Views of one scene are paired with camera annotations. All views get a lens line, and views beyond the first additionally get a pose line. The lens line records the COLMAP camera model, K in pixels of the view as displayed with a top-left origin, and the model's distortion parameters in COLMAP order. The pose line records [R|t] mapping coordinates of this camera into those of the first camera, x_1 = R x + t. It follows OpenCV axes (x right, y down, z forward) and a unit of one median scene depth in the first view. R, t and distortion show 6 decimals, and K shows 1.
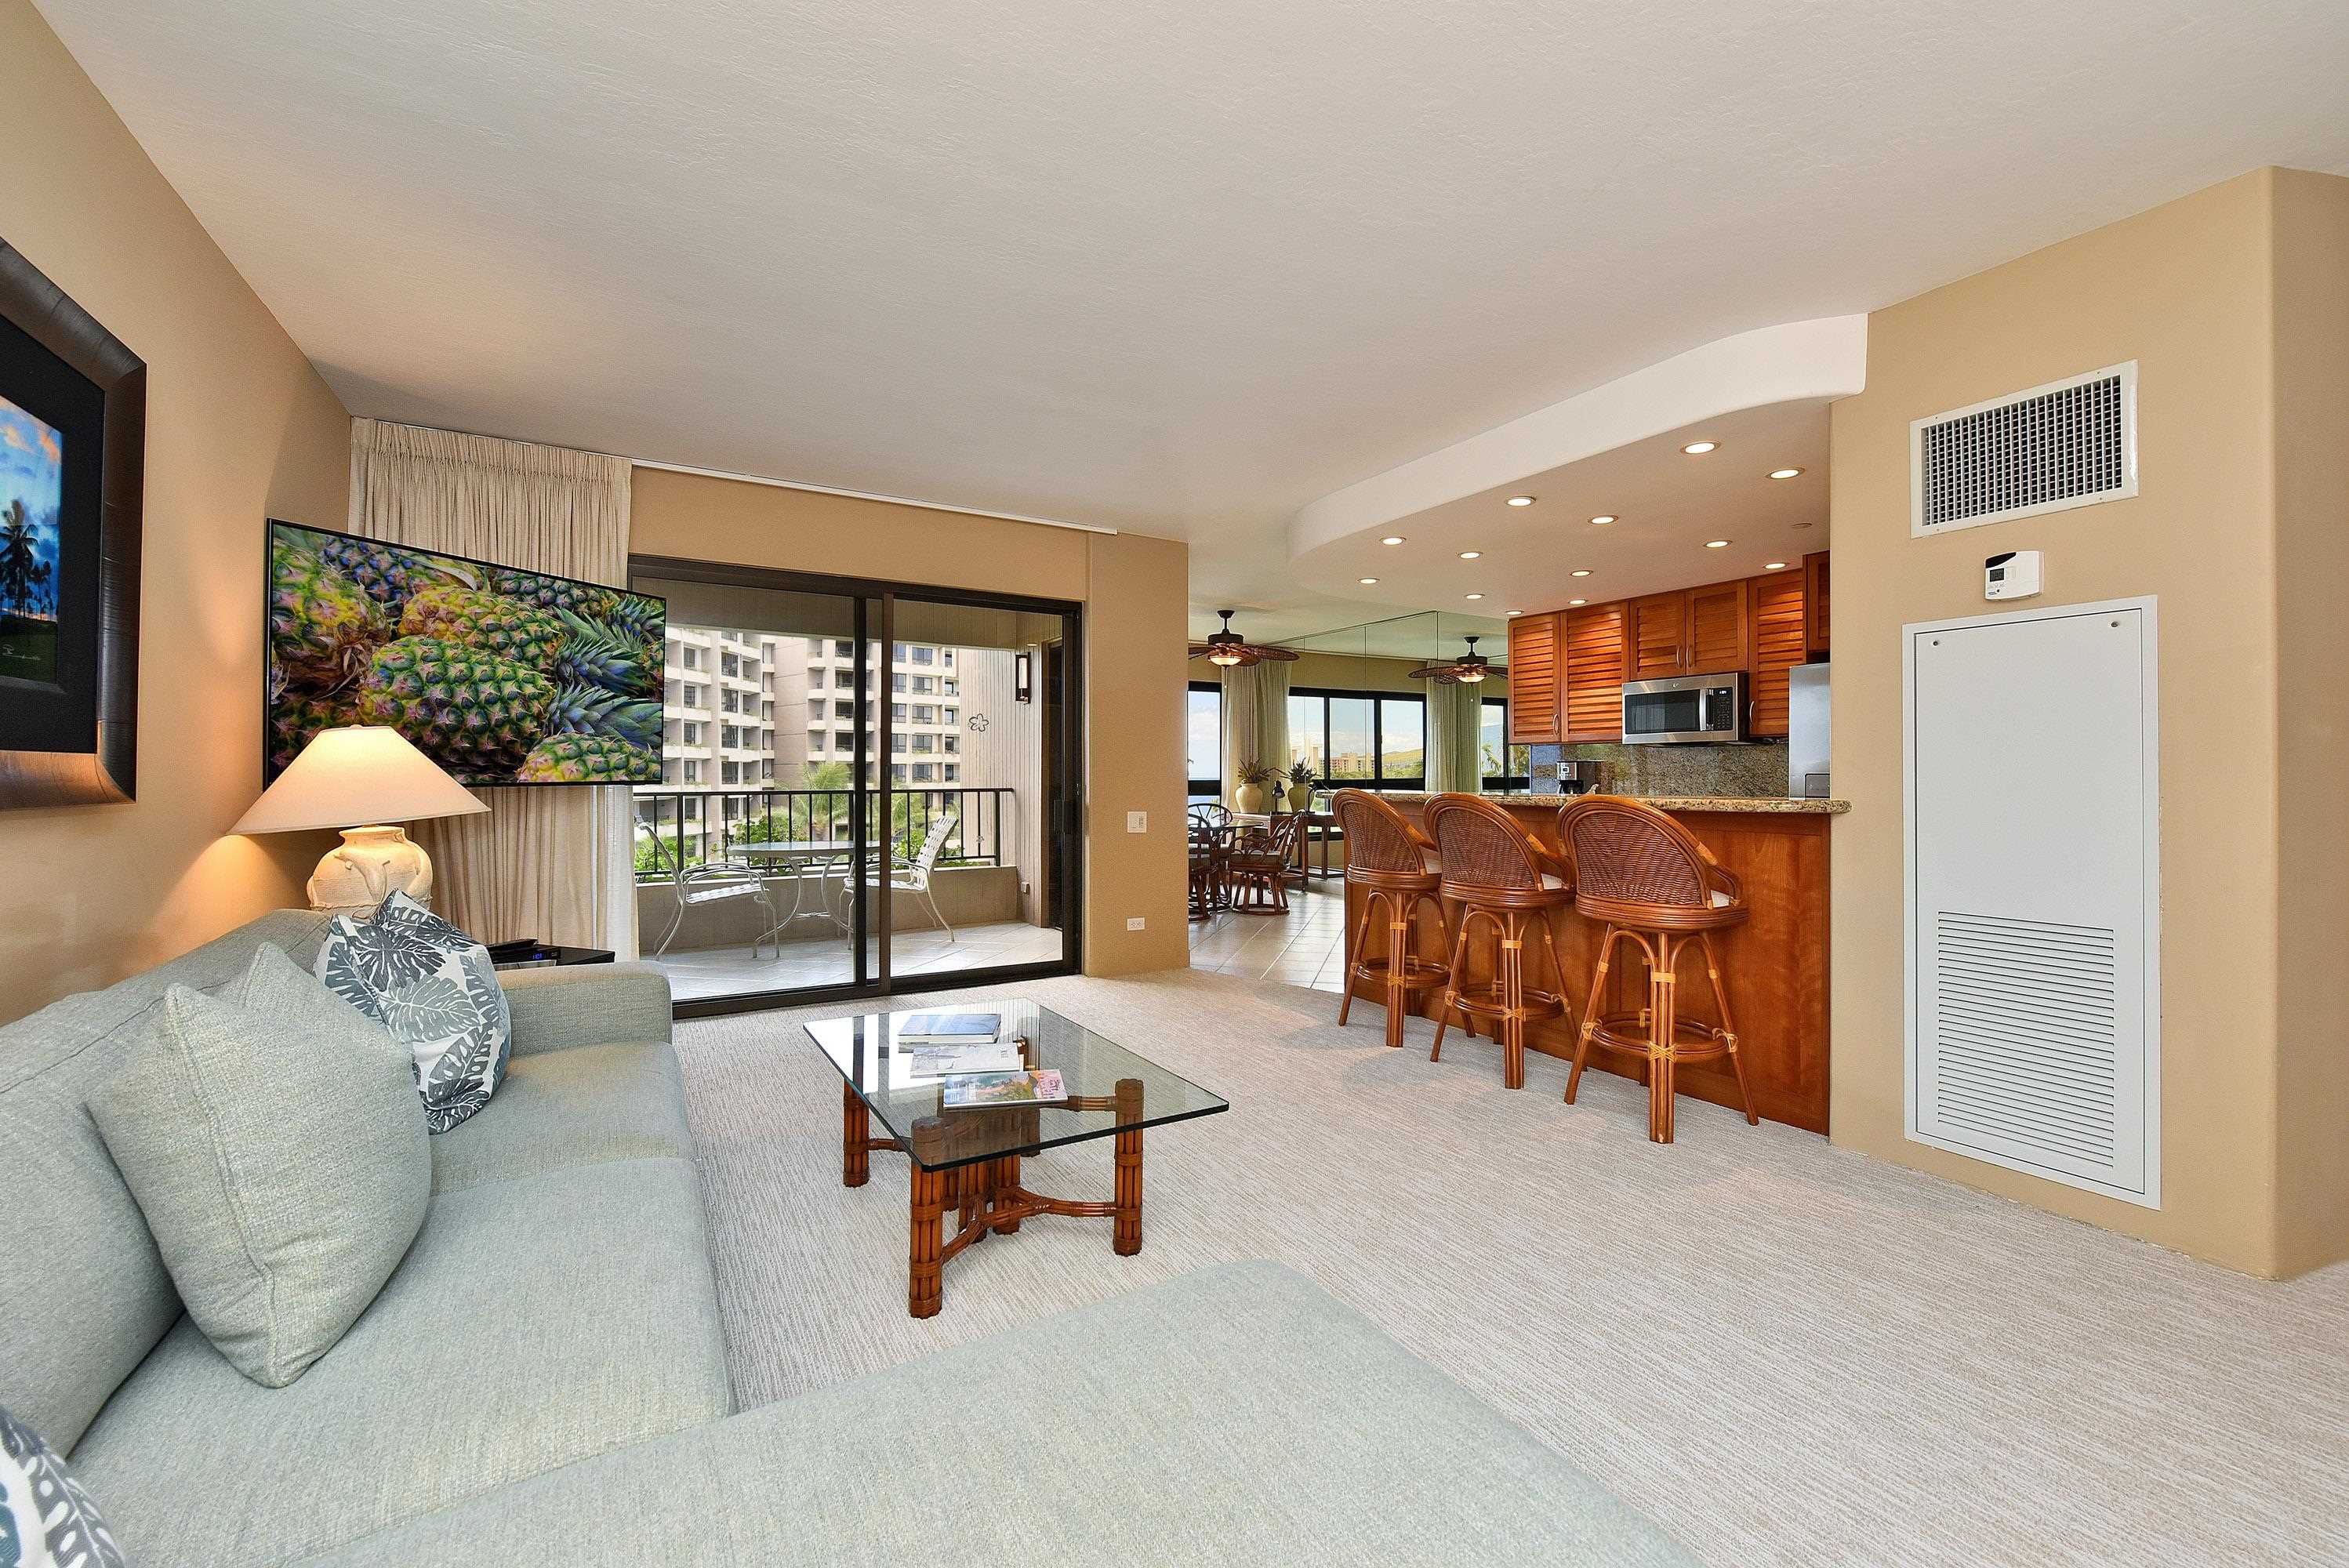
lens RADIAL K [[937.2, 0, 1223.2], [0, 937.2, 745.3], [0, 0, 1]] dist [-0.002673, -0.001351]
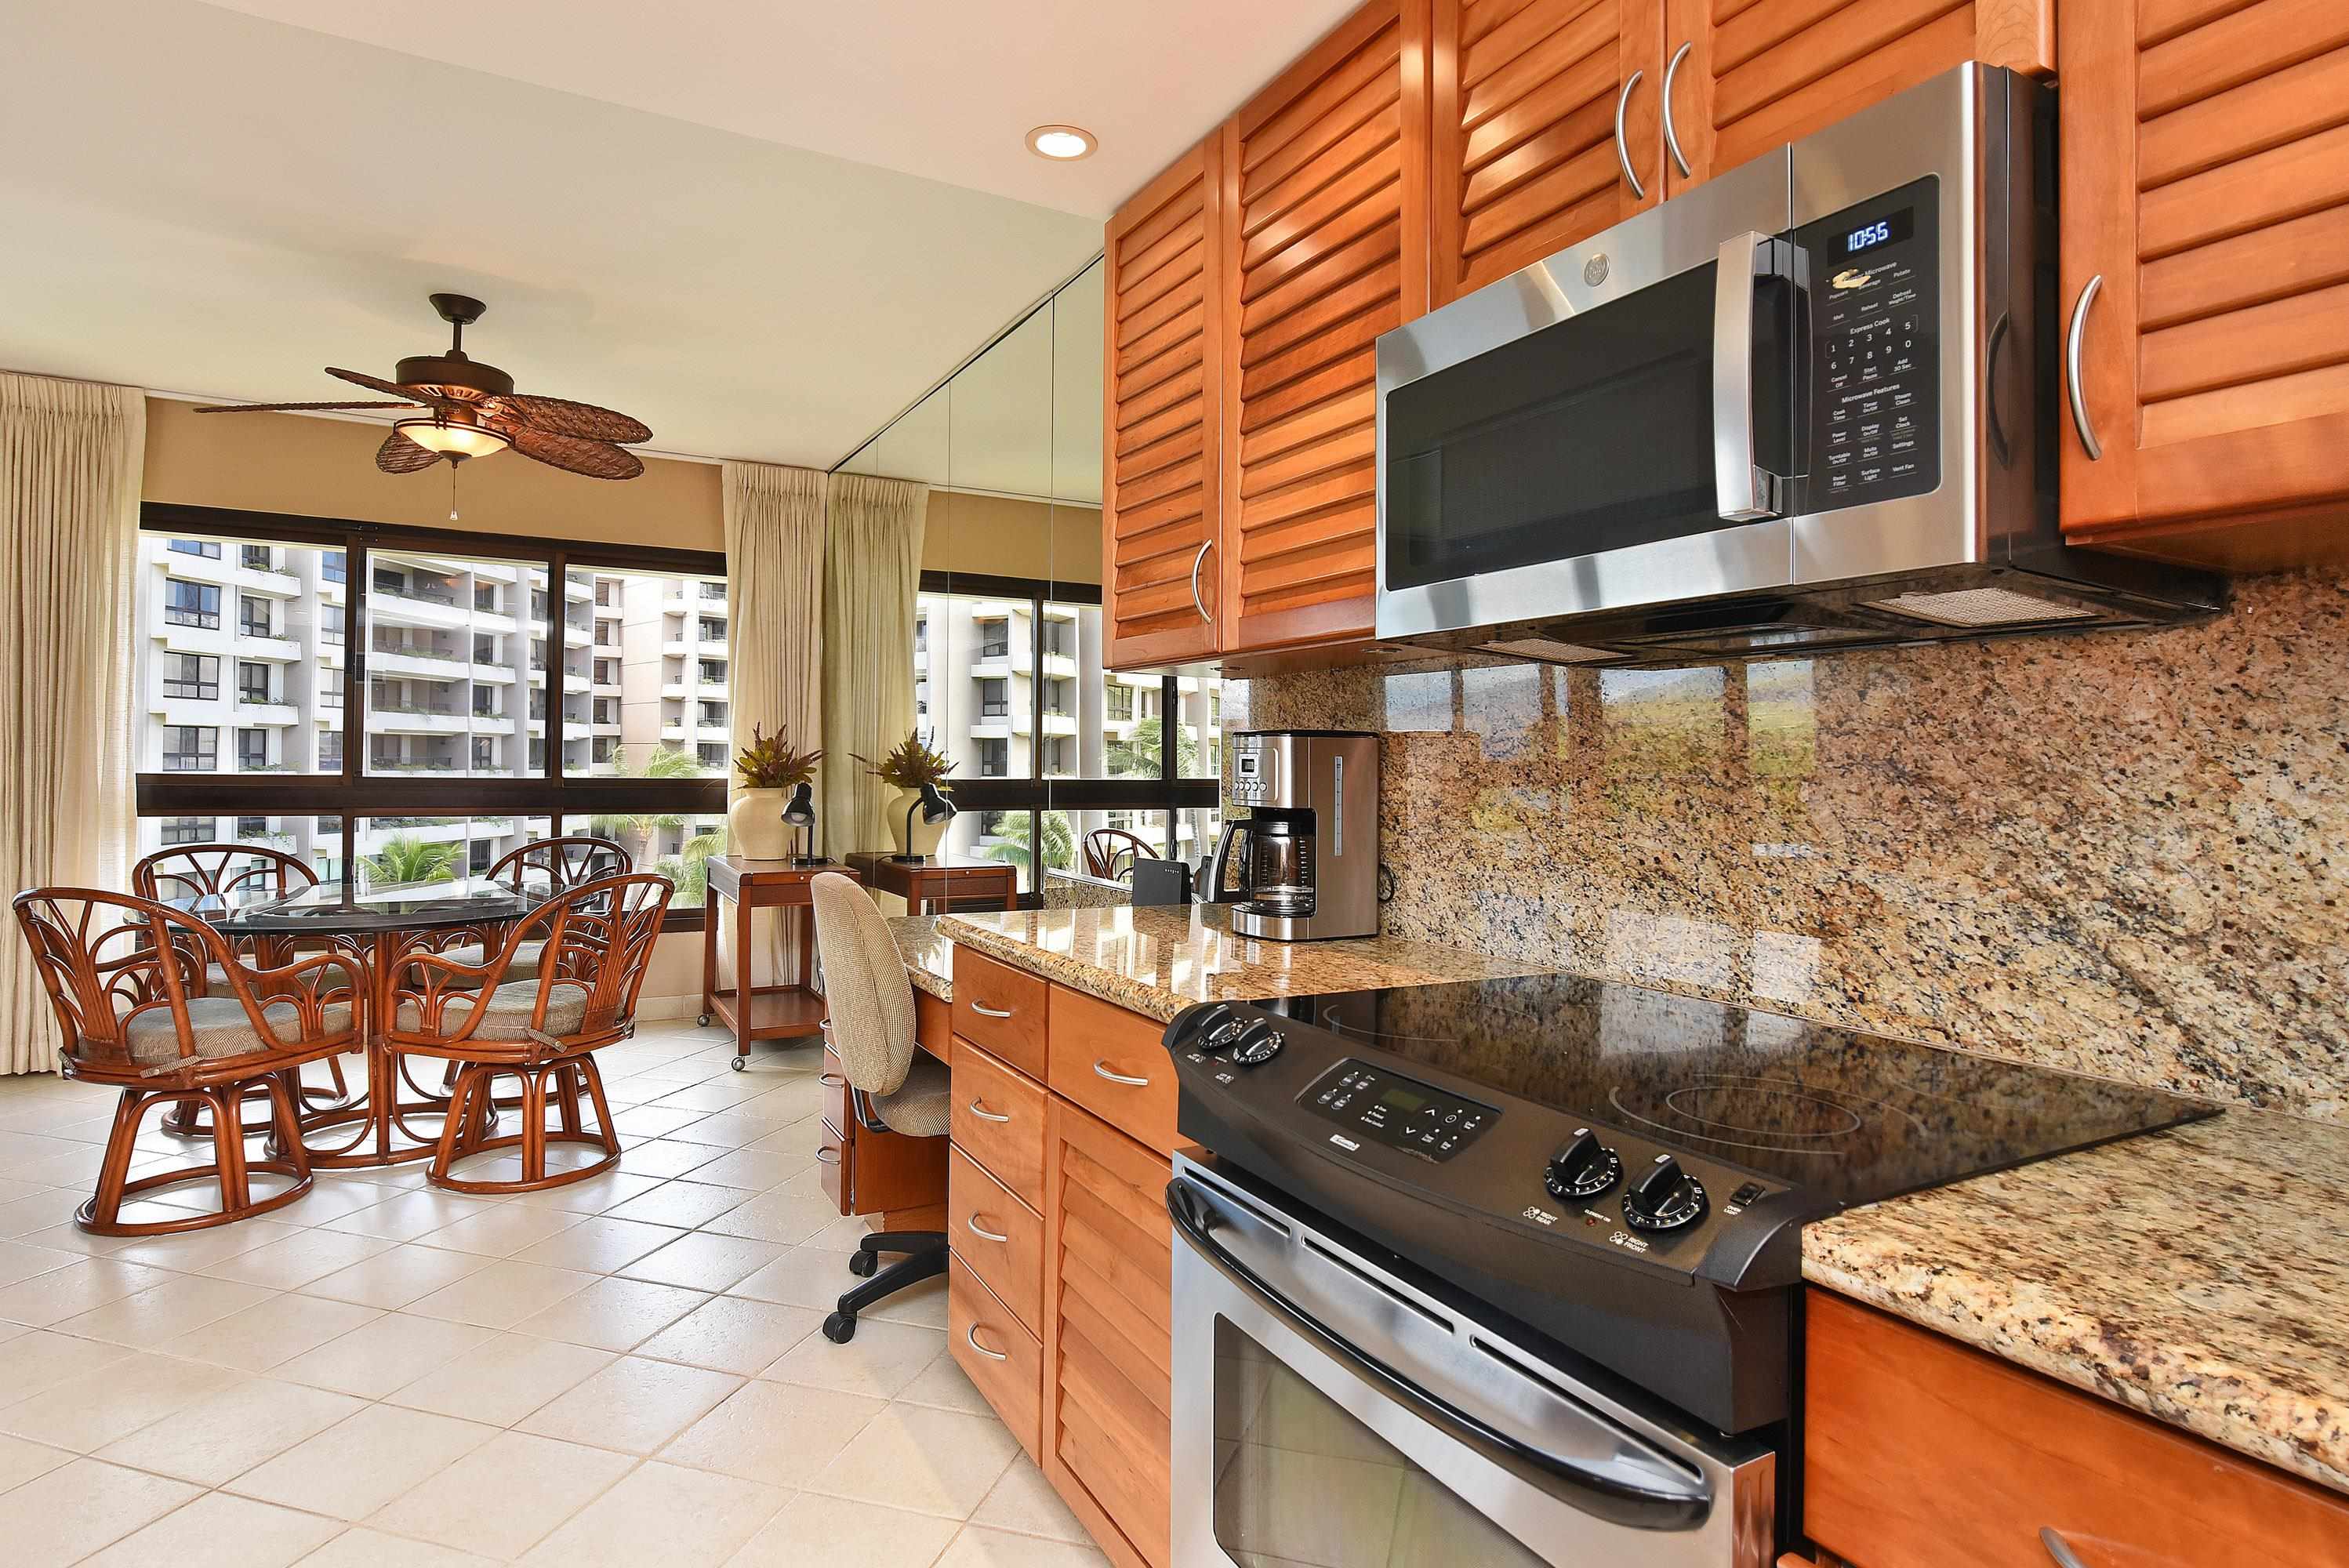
lens RADIAL K [[1208.2, 0, 1184.7], [0, 1208.2, 752.0], [0, 0, 1]] dist [-0.015228, 0.001404]
pose [[0.997866, 0.011562, -0.064268, 0.368991], [-0.010185, 0.999712, 0.021715, 0.016080], [0.064501, -0.021014, 0.997696, 0.675869]]
